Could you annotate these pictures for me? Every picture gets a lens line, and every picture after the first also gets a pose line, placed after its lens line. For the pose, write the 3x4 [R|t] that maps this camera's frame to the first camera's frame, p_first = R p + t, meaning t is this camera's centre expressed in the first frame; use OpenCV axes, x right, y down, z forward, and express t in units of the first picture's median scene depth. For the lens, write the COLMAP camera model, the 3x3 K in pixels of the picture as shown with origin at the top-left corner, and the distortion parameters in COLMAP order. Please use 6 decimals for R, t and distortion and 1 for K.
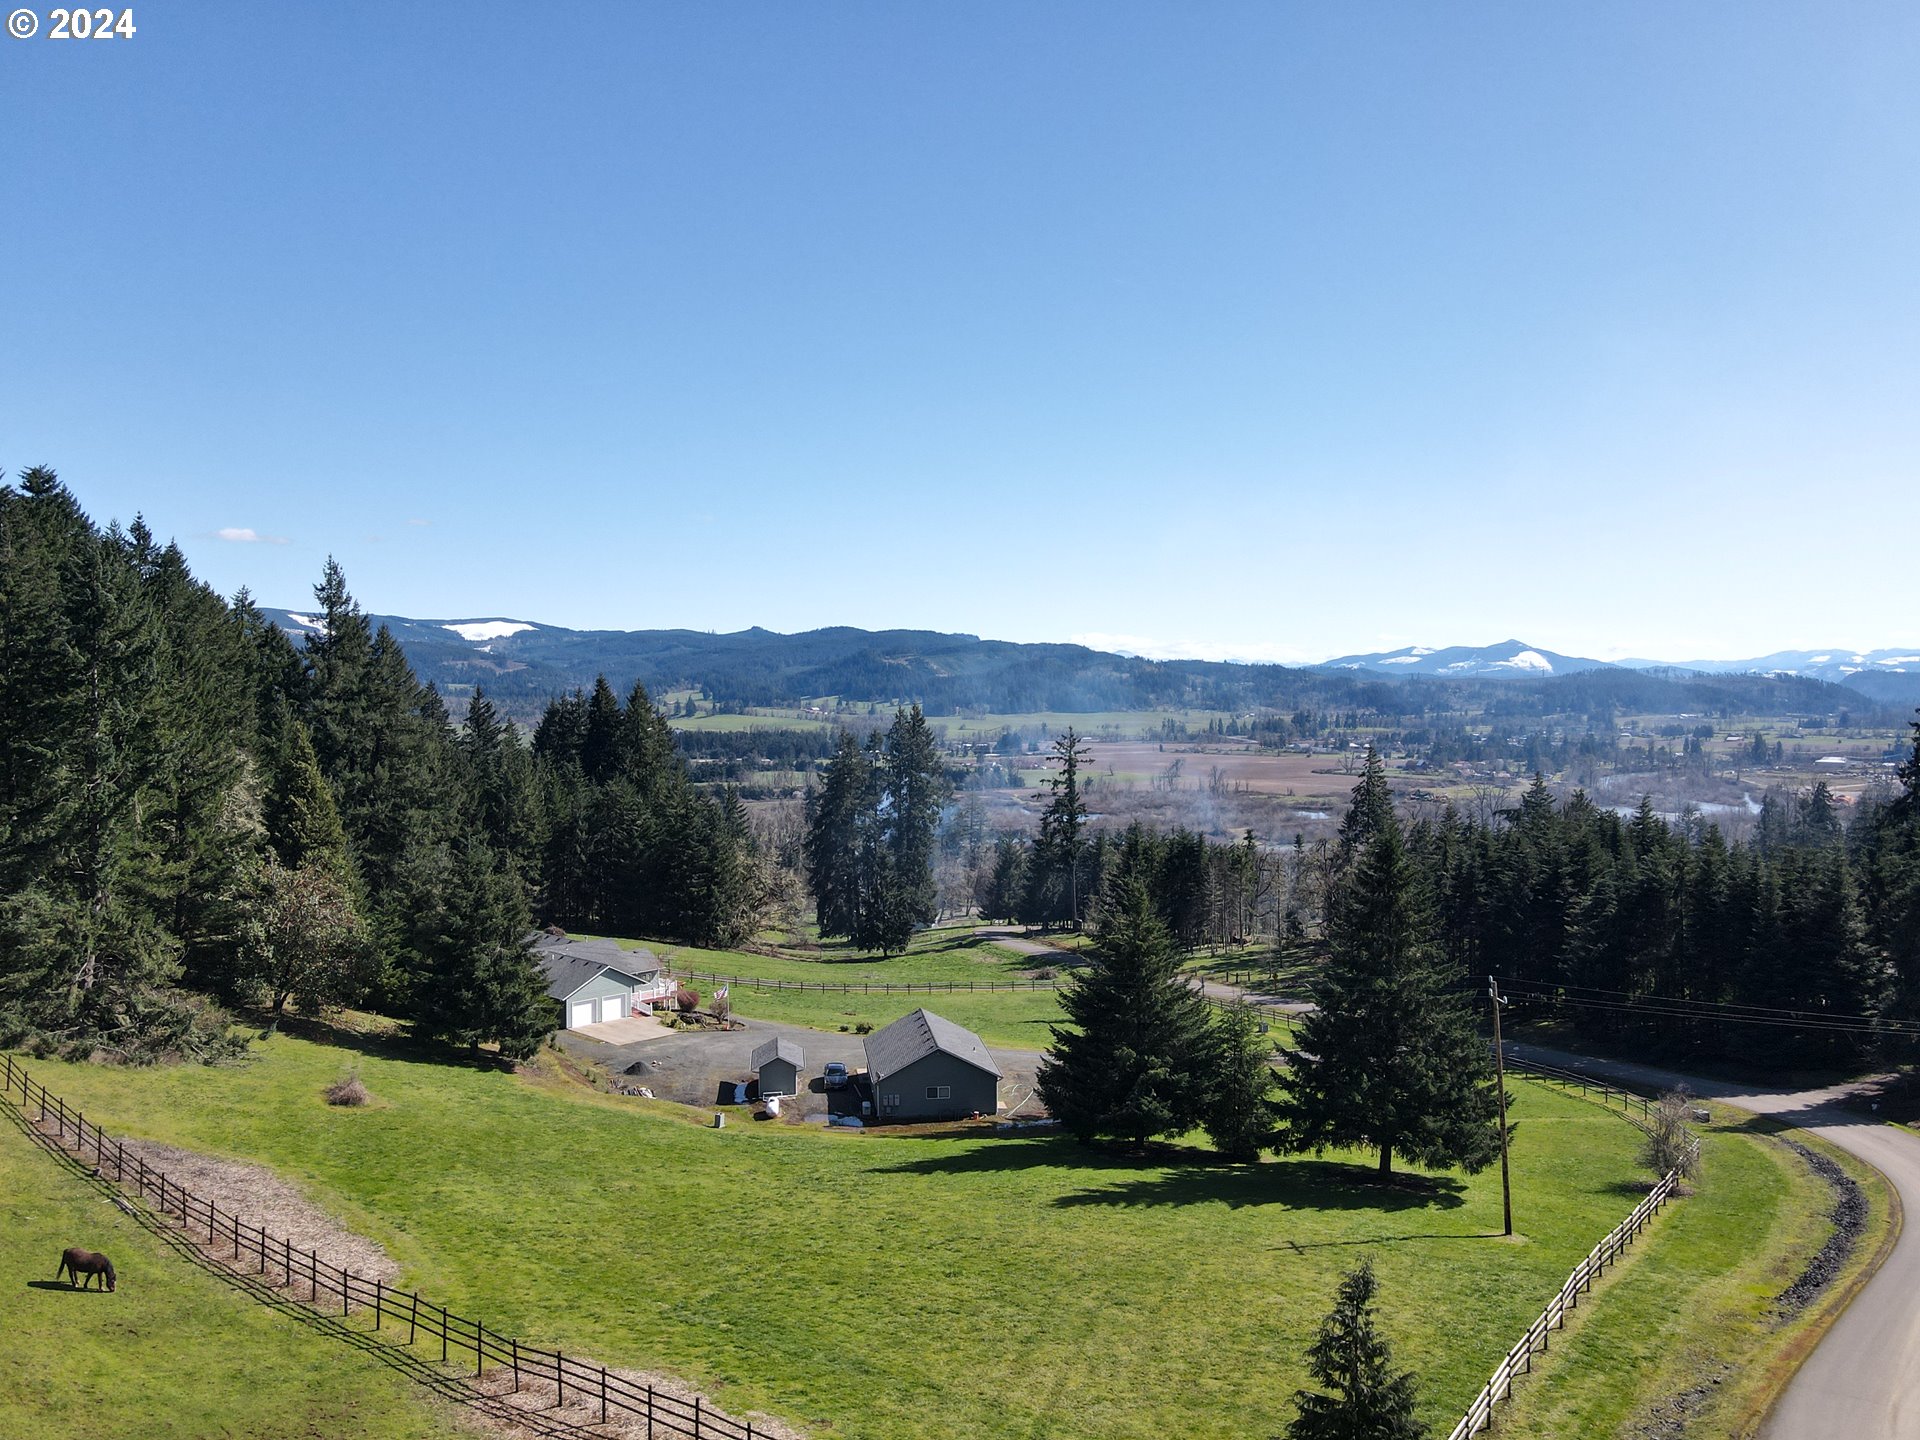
lens RADIAL K [[1412.6, 0, 960.3], [0, 1412.6, 707.9], [0, 0, 1]] dist [-0.002904, 0.034631]
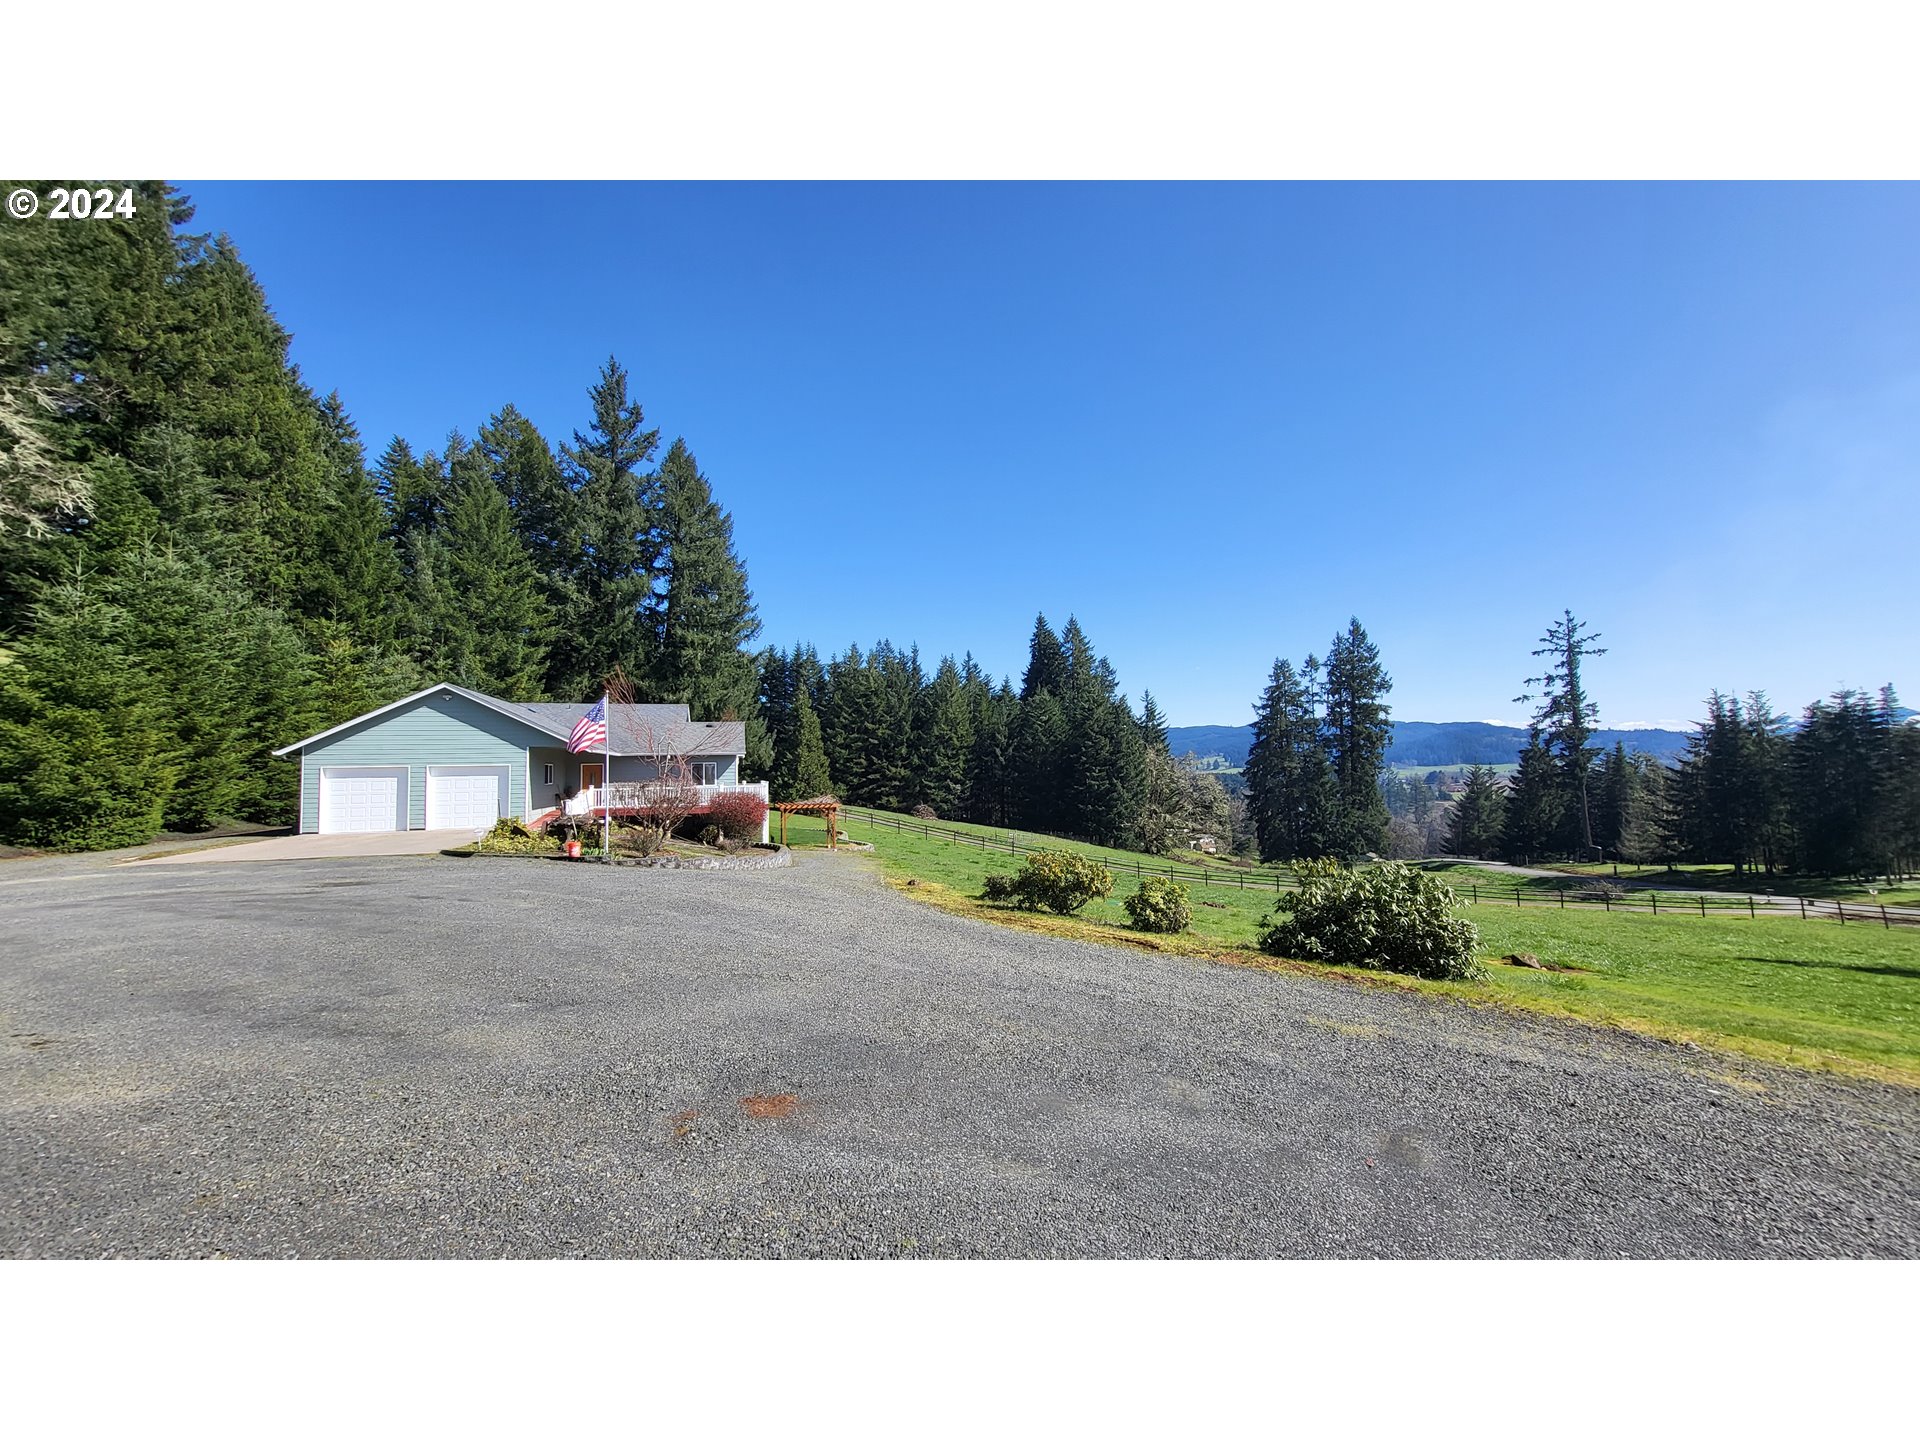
lens RADIAL K [[759.0, 0, 960.0], [0, 759.0, 720.0], [0, 0, 1]] dist [-0.001608, -0.000123]
pose [[0.868411, -0.045657, -0.493738, -0.014176], [0.012102, 0.997407, -0.070947, 0.104330], [0.495697, 0.055636, 0.866712, 0.446503]]
